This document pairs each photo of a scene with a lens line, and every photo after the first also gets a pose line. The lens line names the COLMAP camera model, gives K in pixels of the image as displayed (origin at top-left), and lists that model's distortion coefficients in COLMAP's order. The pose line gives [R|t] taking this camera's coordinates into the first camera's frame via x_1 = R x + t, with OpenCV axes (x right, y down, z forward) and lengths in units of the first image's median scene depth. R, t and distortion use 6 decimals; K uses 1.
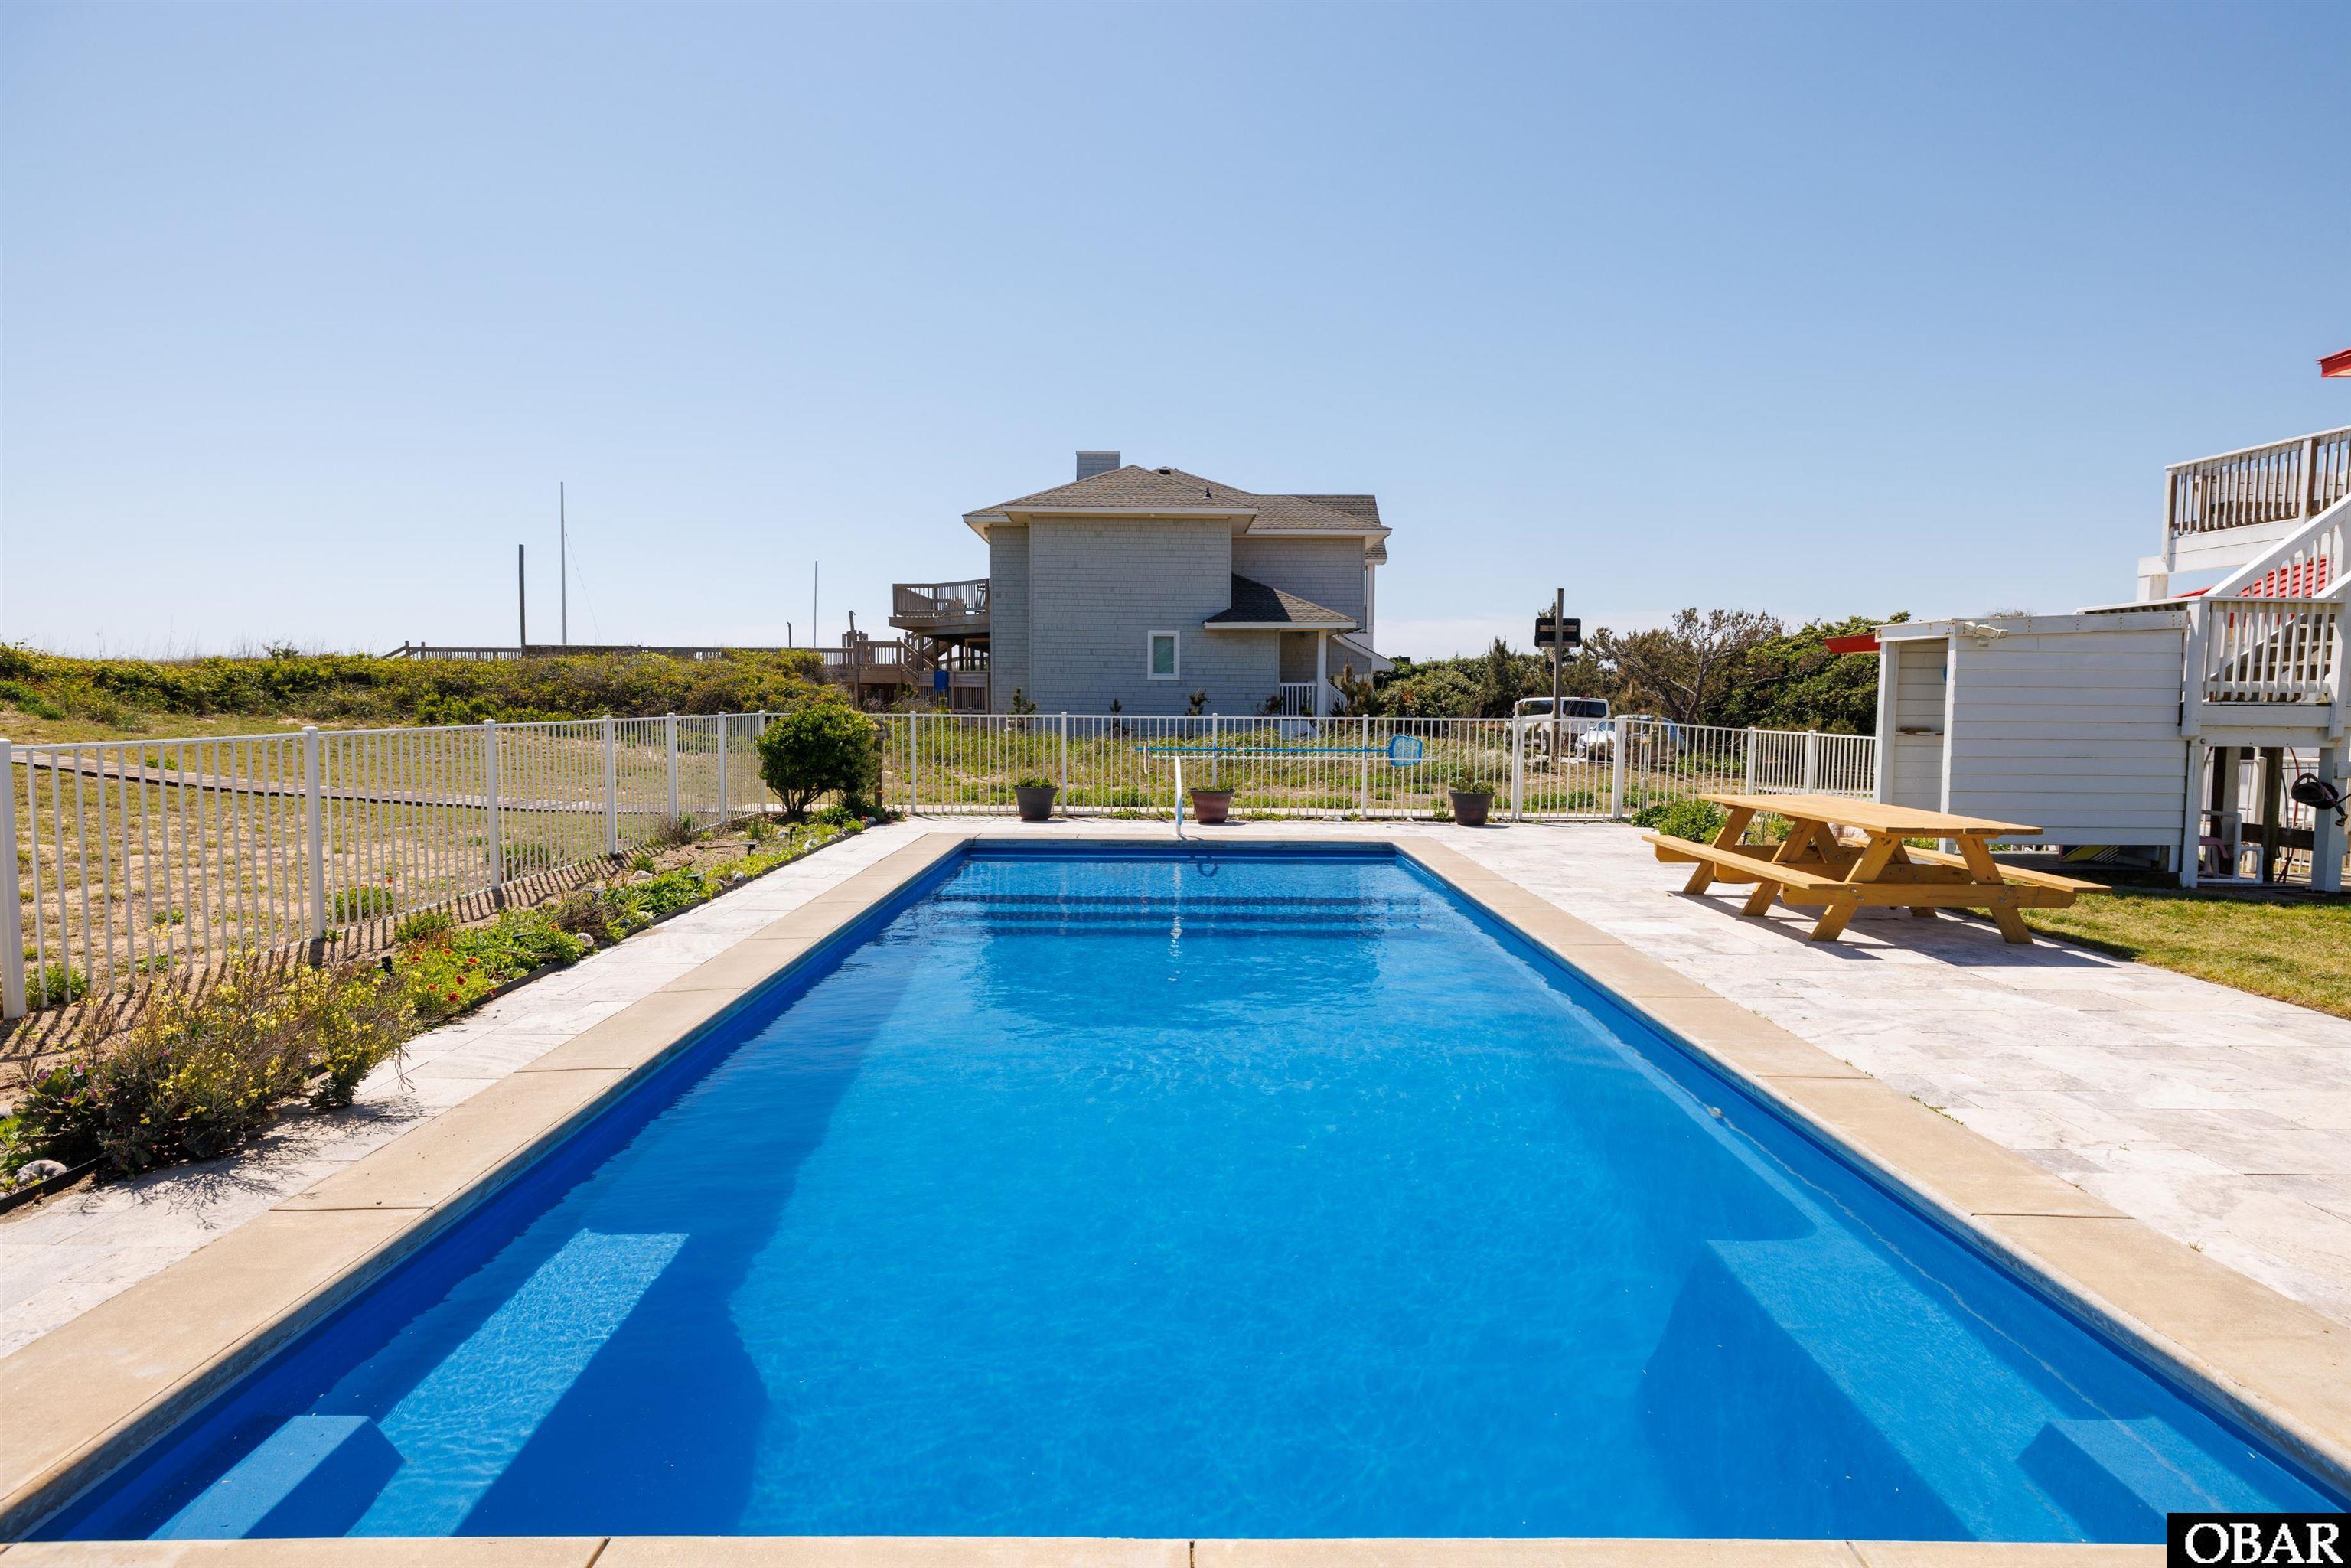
lens RADIAL K [[1183.8, 0, 1175.5], [0, 1183.8, 784.0], [0, 0, 1]] dist [-0.006501, 0.000952]
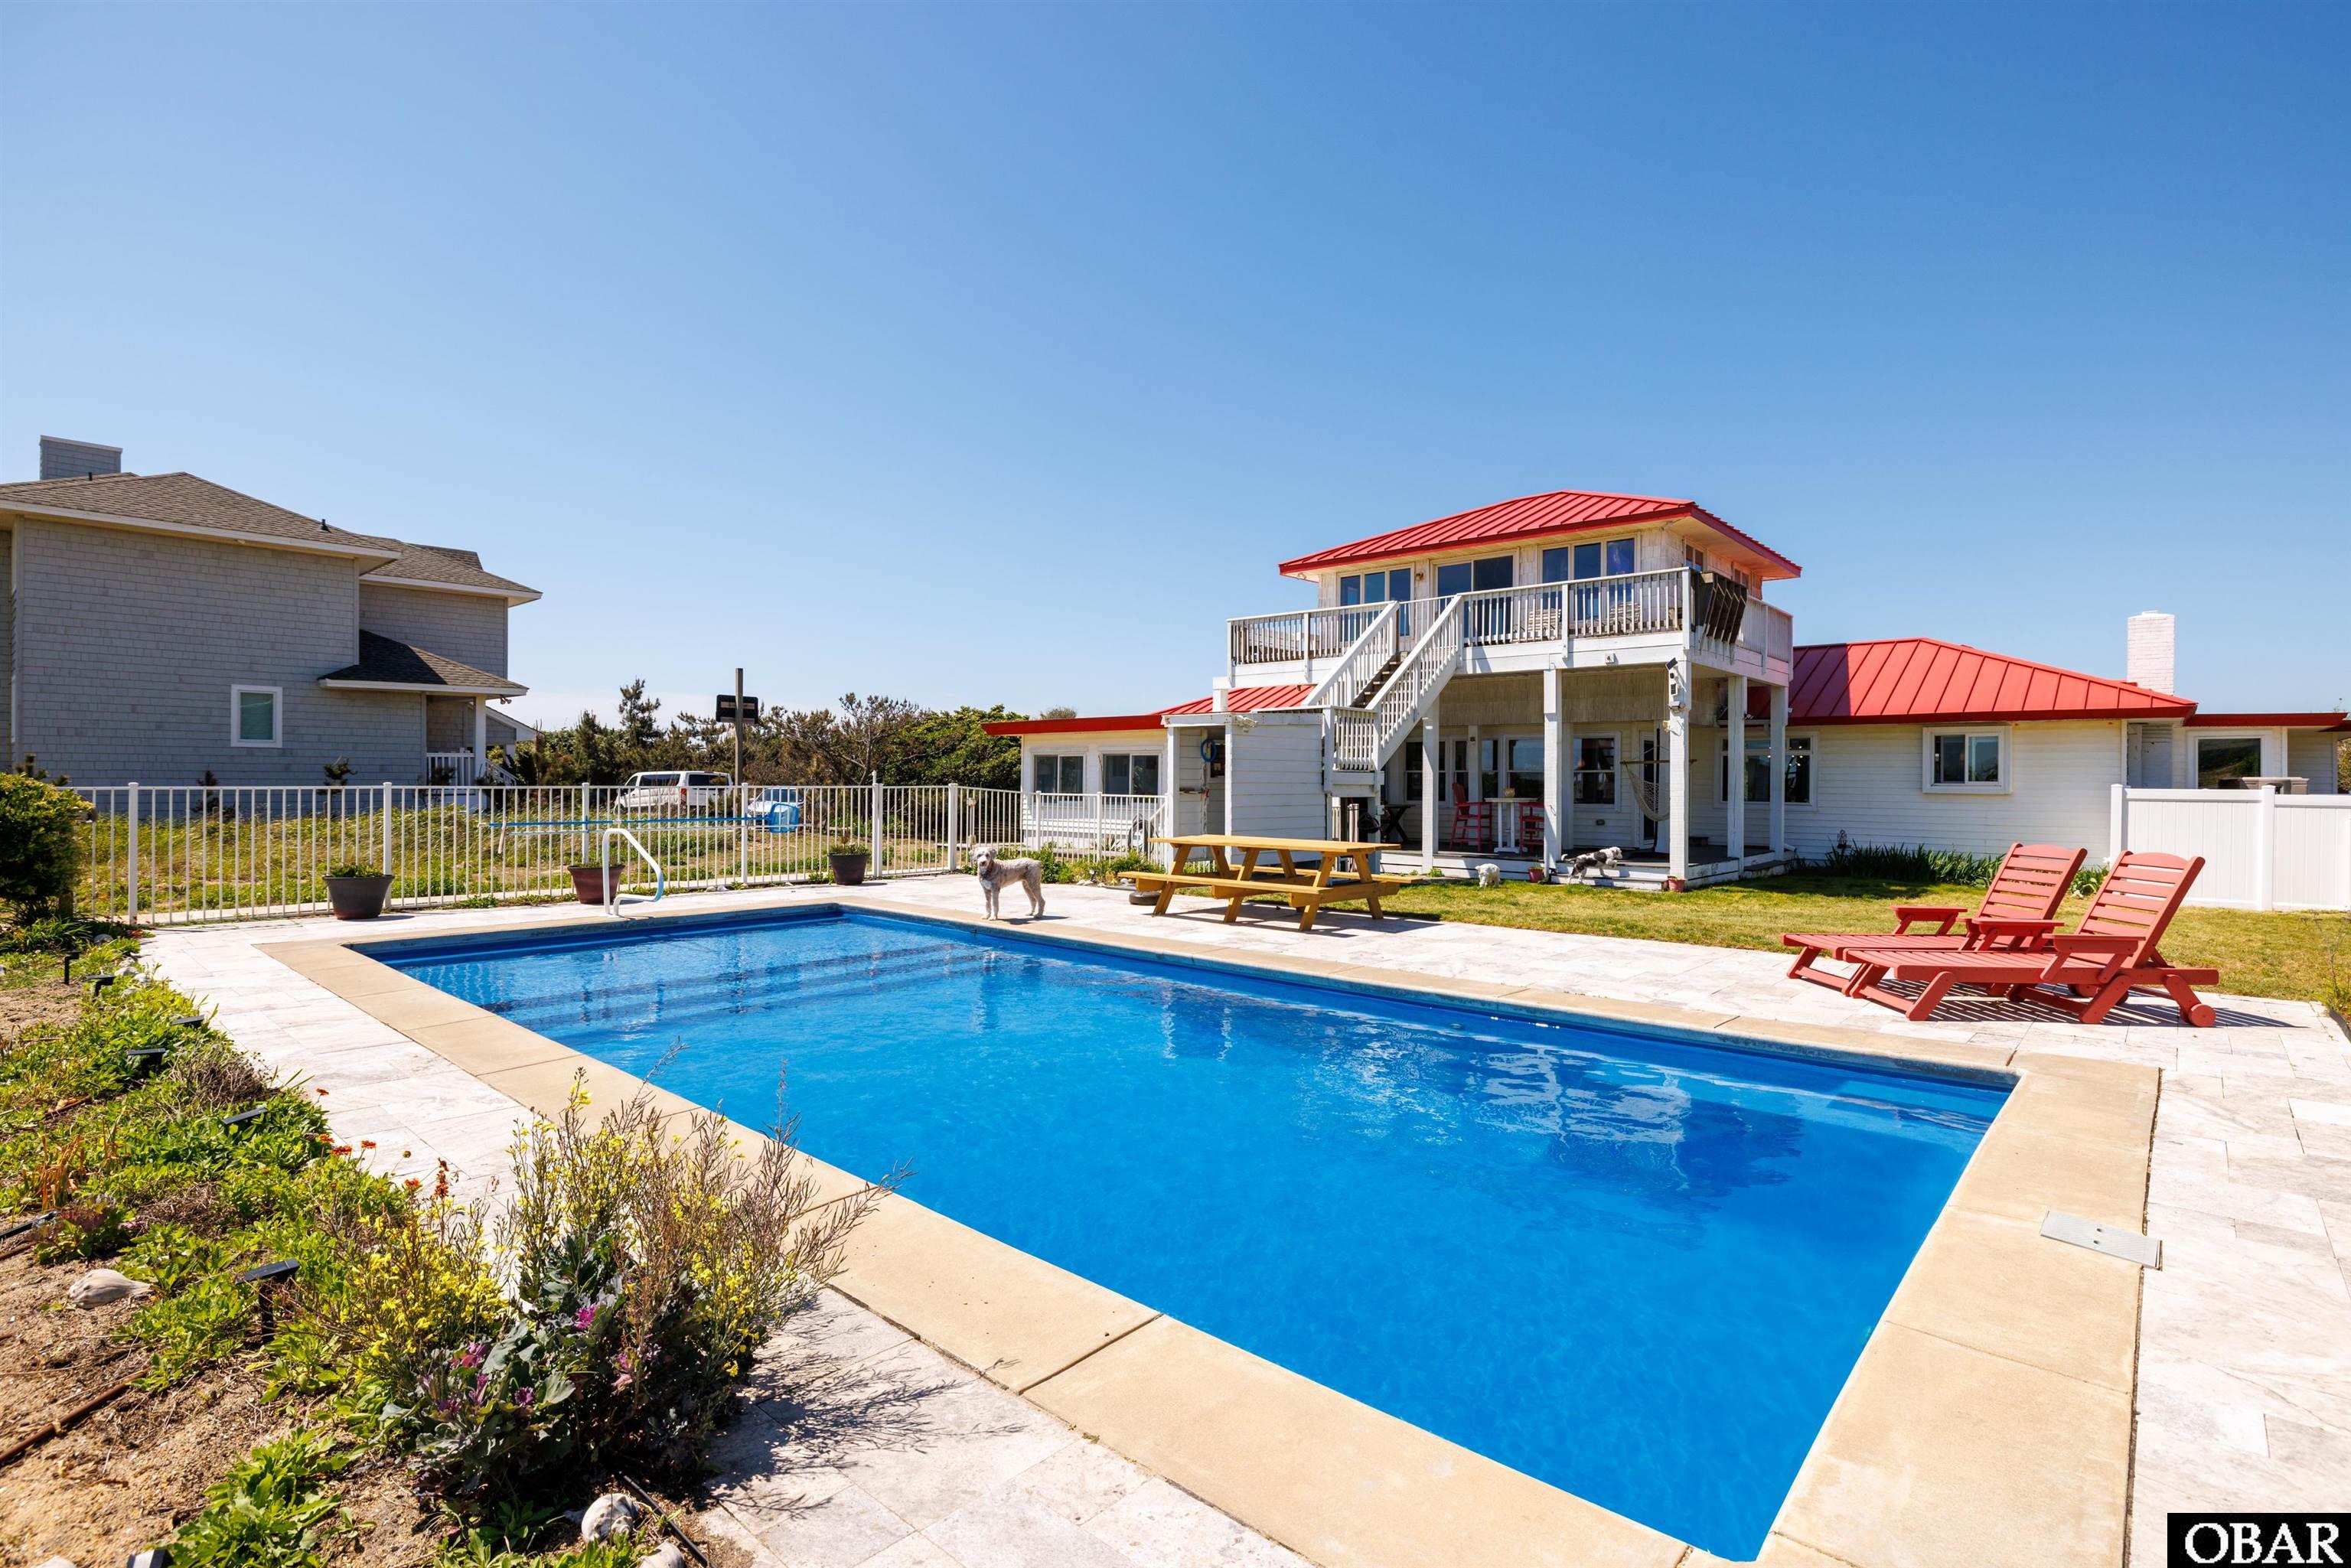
lens RADIAL K [[1100.6, 0, 1169.6], [0, 1100.6, 766.3], [0, 0, 1]] dist [0.000353, -0.000104]
pose [[0.687292, 0.004570, 0.726367, -0.255659], [0.052814, 0.997019, -0.056245, -0.000870], [-0.724459, 0.077019, 0.685002, 0.082936]]
